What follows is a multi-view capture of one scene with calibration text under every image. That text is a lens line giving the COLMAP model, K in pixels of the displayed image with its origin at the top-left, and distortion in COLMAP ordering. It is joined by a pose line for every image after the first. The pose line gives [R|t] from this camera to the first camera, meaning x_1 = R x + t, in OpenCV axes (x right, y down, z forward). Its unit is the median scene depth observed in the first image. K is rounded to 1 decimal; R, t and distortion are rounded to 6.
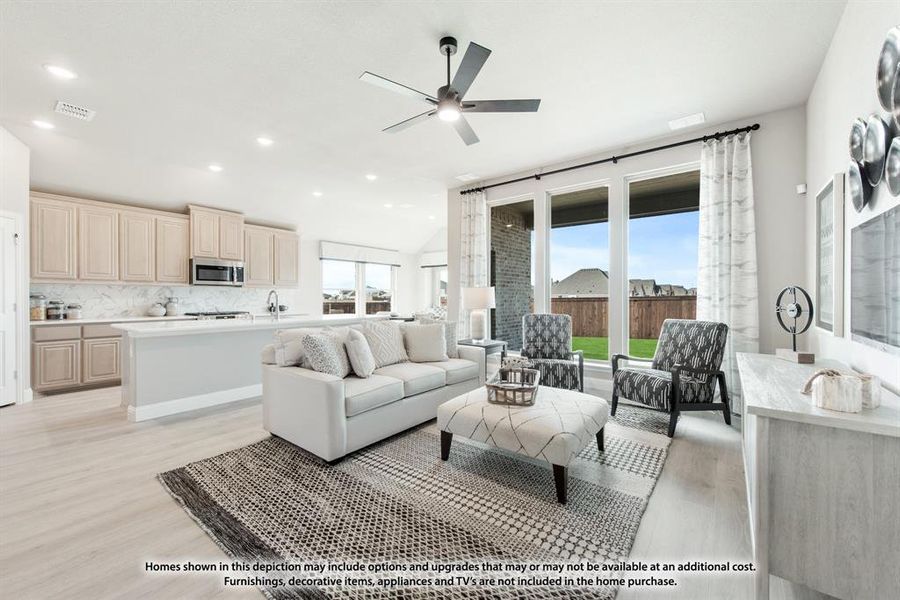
lens RADIAL K [[356.9, 0, 450.6], [0, 356.9, 298.0], [0, 0, 1]] dist [0.015418, -0.005278]
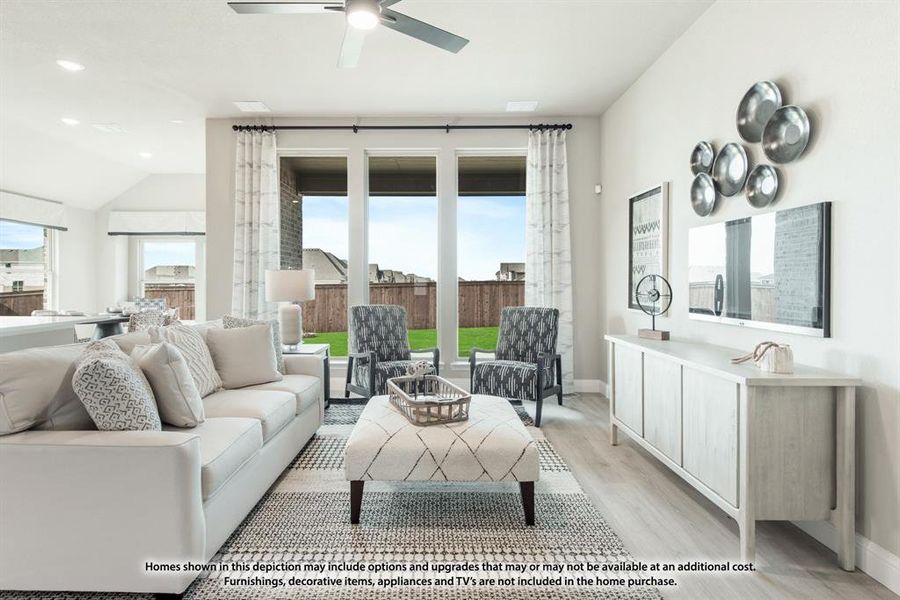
lens RADIAL K [[452.6, 0, 430.7], [0, 452.6, 284.8], [0, 0, 1]] dist [0.008710, -0.002943]
pose [[0.797933, -0.002498, 0.602740, -0.237075], [0.001942, 0.999997, 0.001573, -0.001276], [-0.602742, -0.000085, 0.797936, 0.125294]]
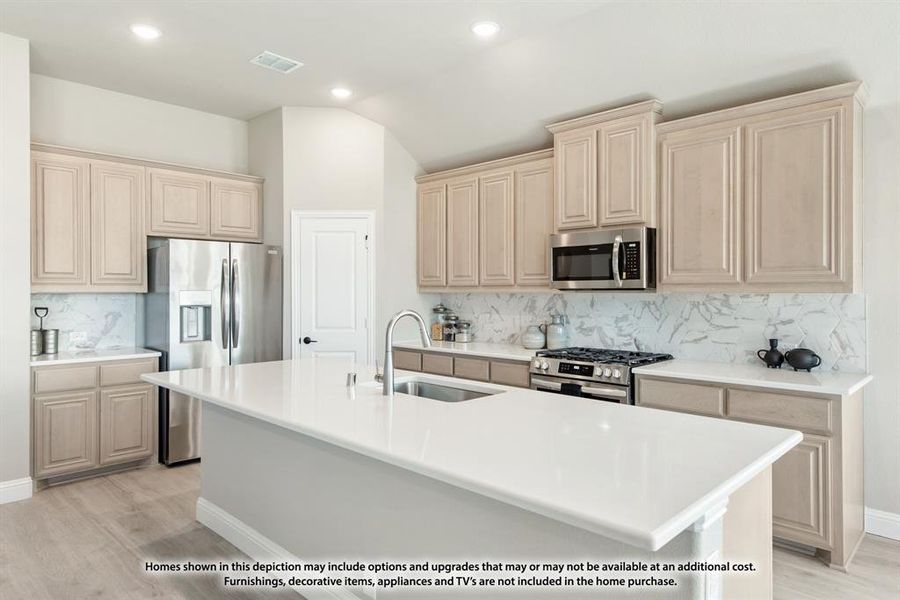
lens RADIAL K [[550.2, 0, 462.9], [0, 550.2, 293.3], [0, 0, 1]] dist [0.017079, -0.006973]
pose [[-0.100464, 0.000612, -0.994941, 0.030784], [-0.003406, 0.999994, 0.000959, -0.039648], [0.994935, 0.003485, -0.100461, 1.145448]]
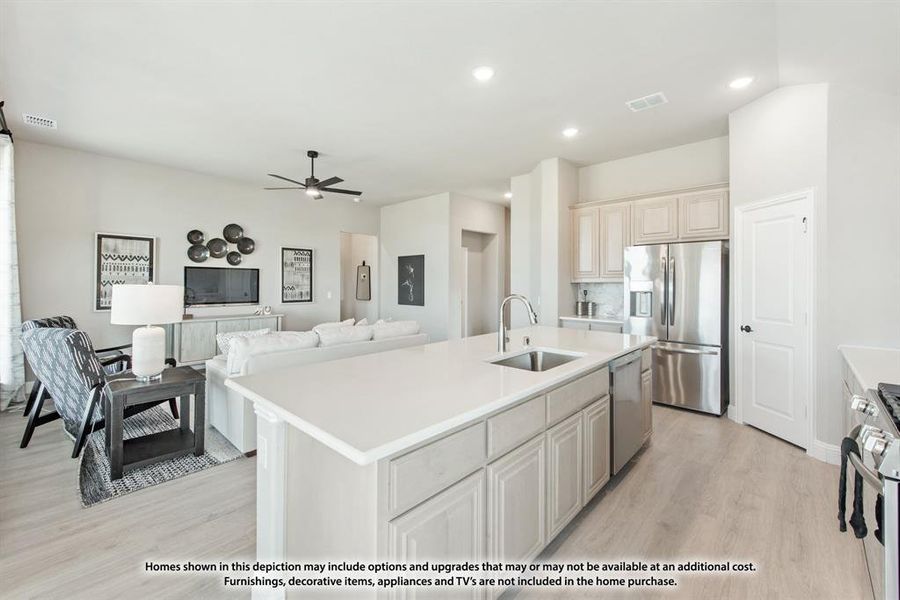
lens RADIAL K [[372.5, 0, 434.3], [0, 372.5, 283.3], [0, 0, 1]] dist [0.003139, 0.000747]
pose [[-0.994011, -0.005345, 0.109150, -0.458923], [-0.004686, 0.999969, 0.006298, -0.039643], [-0.109181, 0.005749, -0.994005, 1.557630]]
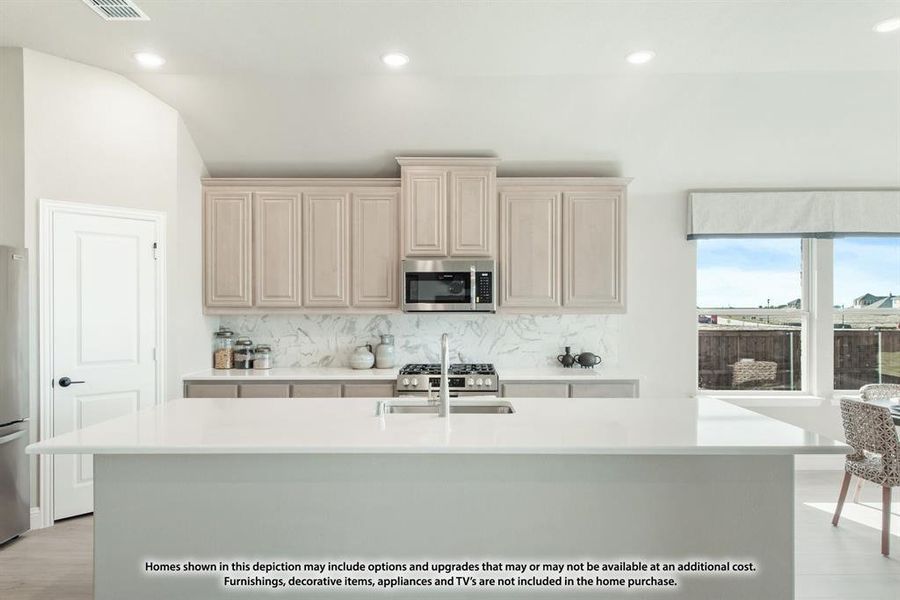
lens RADIAL K [[566.9, 0, 456.6], [0, 566.9, 310.8], [0, 0, 1]] dist [0.030277, -0.010620]
pose [[0.609583, 0.000535, -0.792722, -0.032214], [-0.000663, 1.000000, 0.000165, -0.046285], [0.792722, 0.000425, 0.609583, 0.679613]]
